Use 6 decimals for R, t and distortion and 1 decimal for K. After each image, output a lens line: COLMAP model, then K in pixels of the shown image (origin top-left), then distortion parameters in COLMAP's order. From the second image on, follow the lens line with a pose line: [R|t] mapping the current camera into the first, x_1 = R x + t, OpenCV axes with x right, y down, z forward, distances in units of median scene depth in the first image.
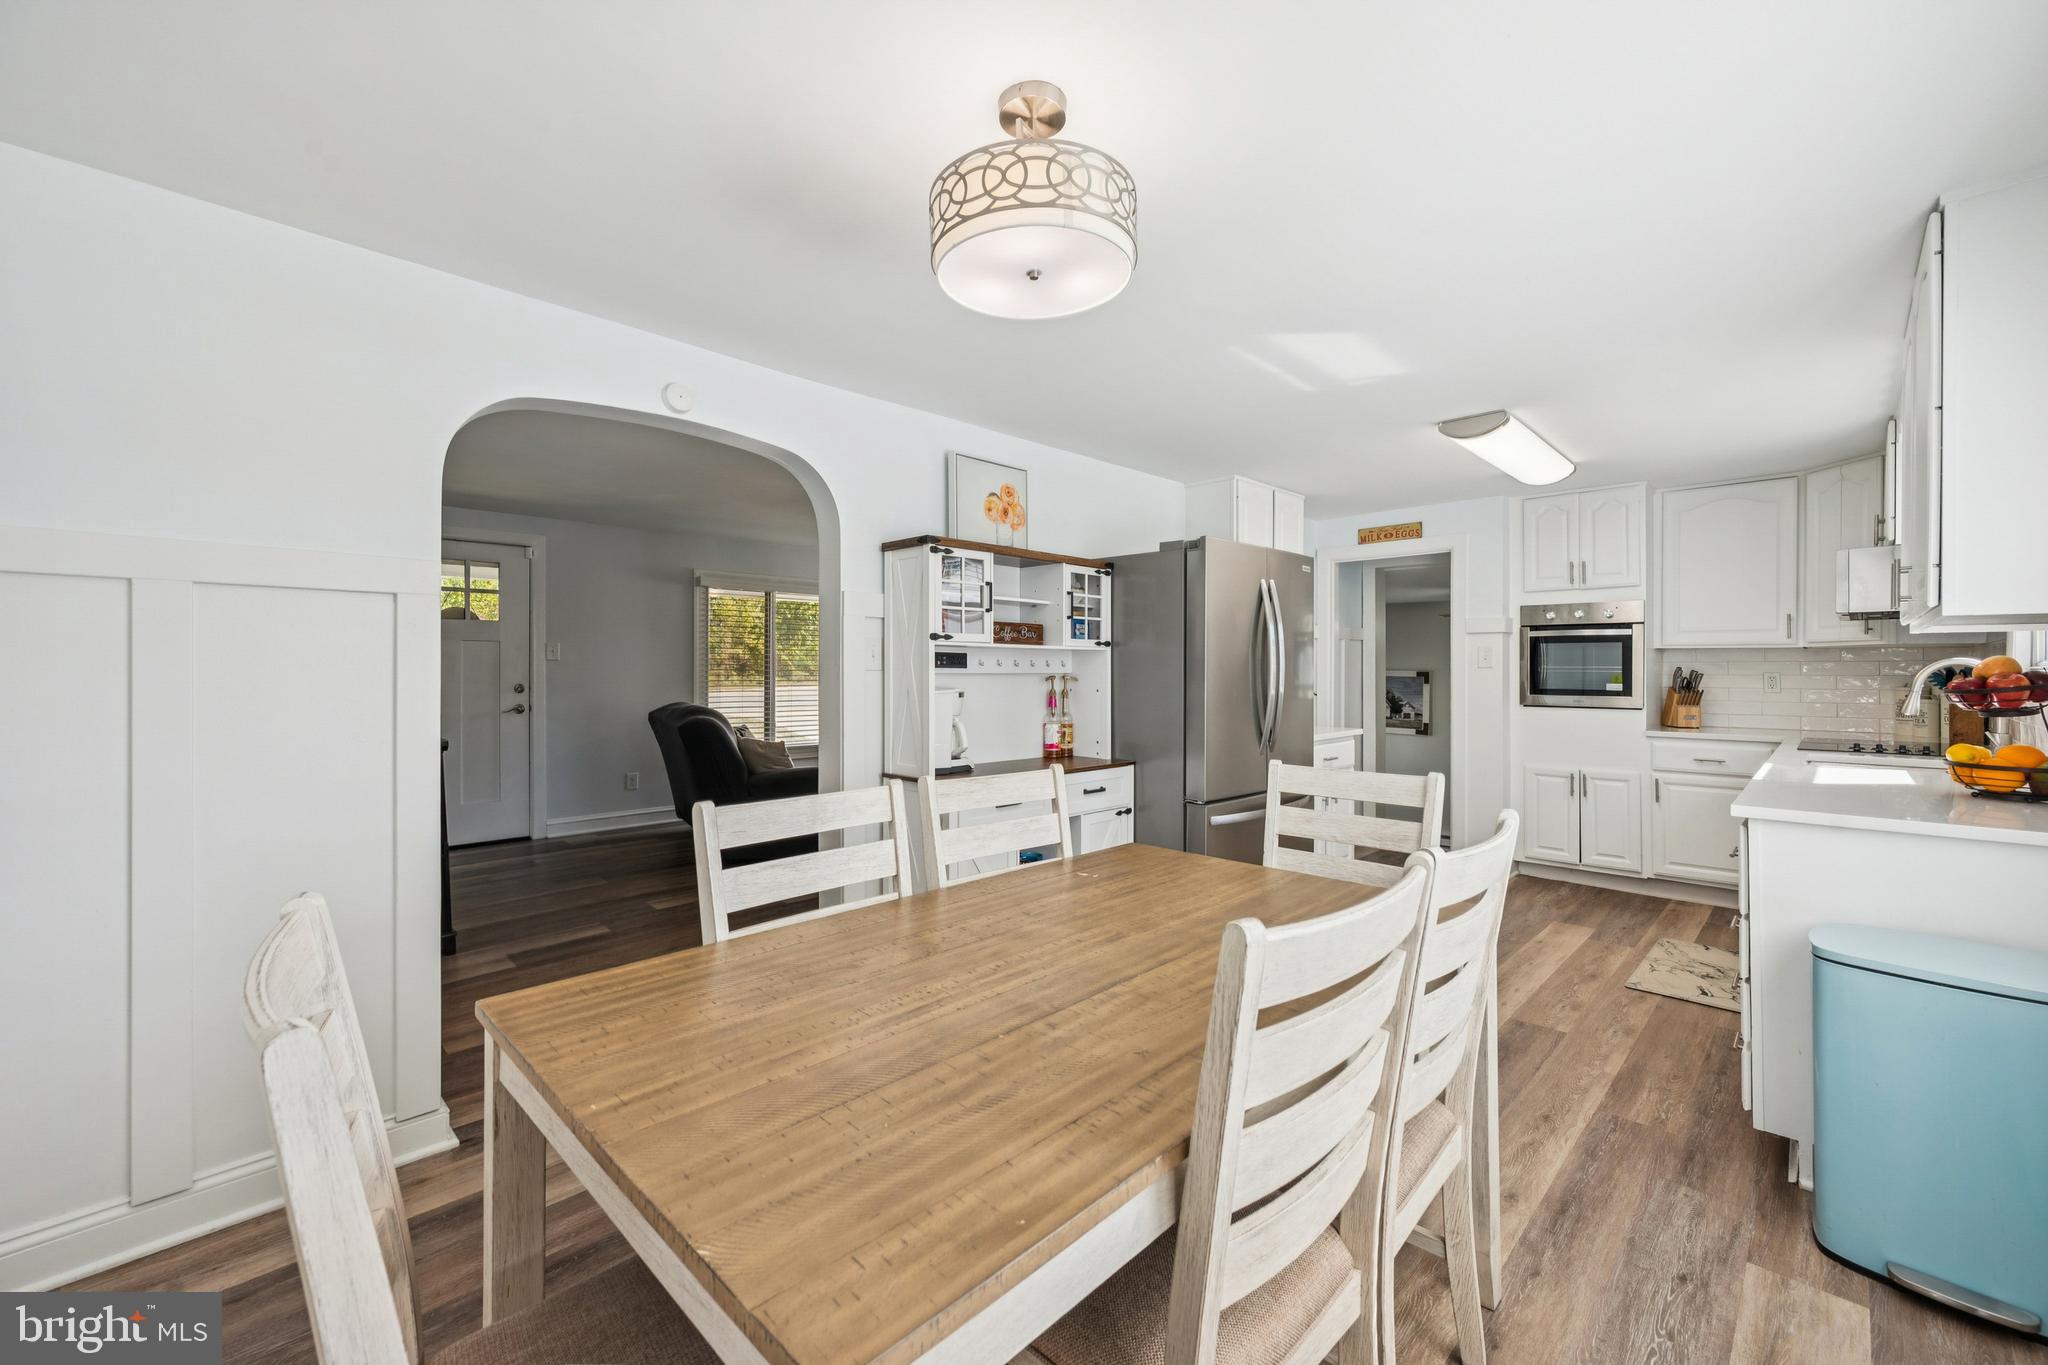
lens RADIAL K [[821.1, 0, 1035.5], [0, 821.1, 668.2], [0, 0, 1]] dist [-0.000068, -0.000486]
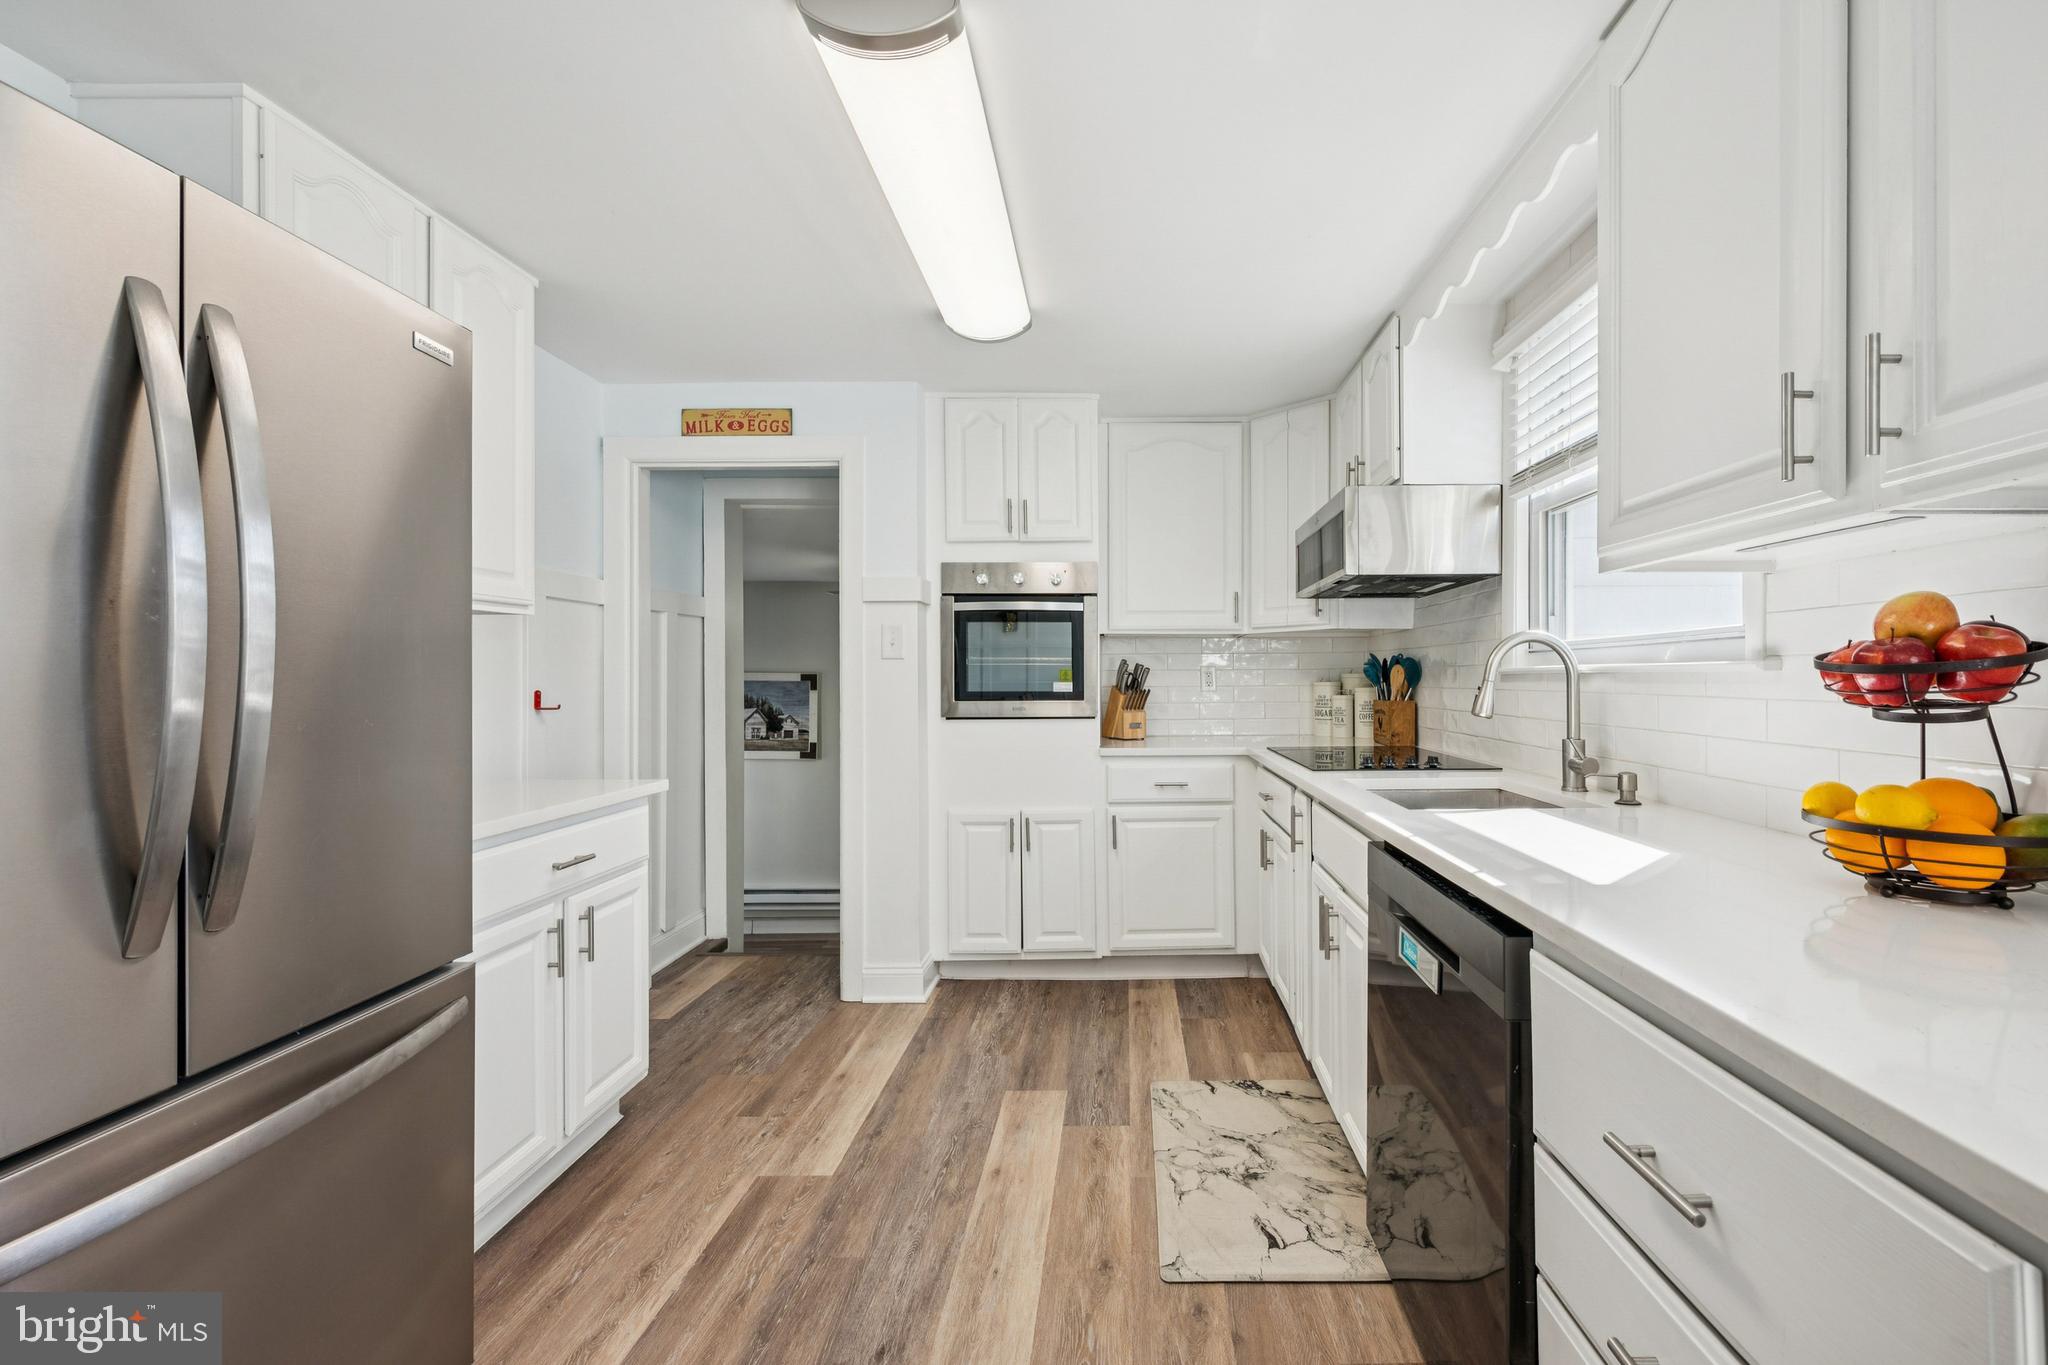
lens RADIAL K [[821.1, 0, 1107.8], [0, 821.1, 681.7], [0, 0, 1]] dist [-0.000068, -0.000486]
pose [[0.714982, -0.004791, 0.699127, 0.250414], [0.003434, 0.999989, 0.003341, 0.016546], [-0.699135, 0.000011, 0.714990, 0.479679]]
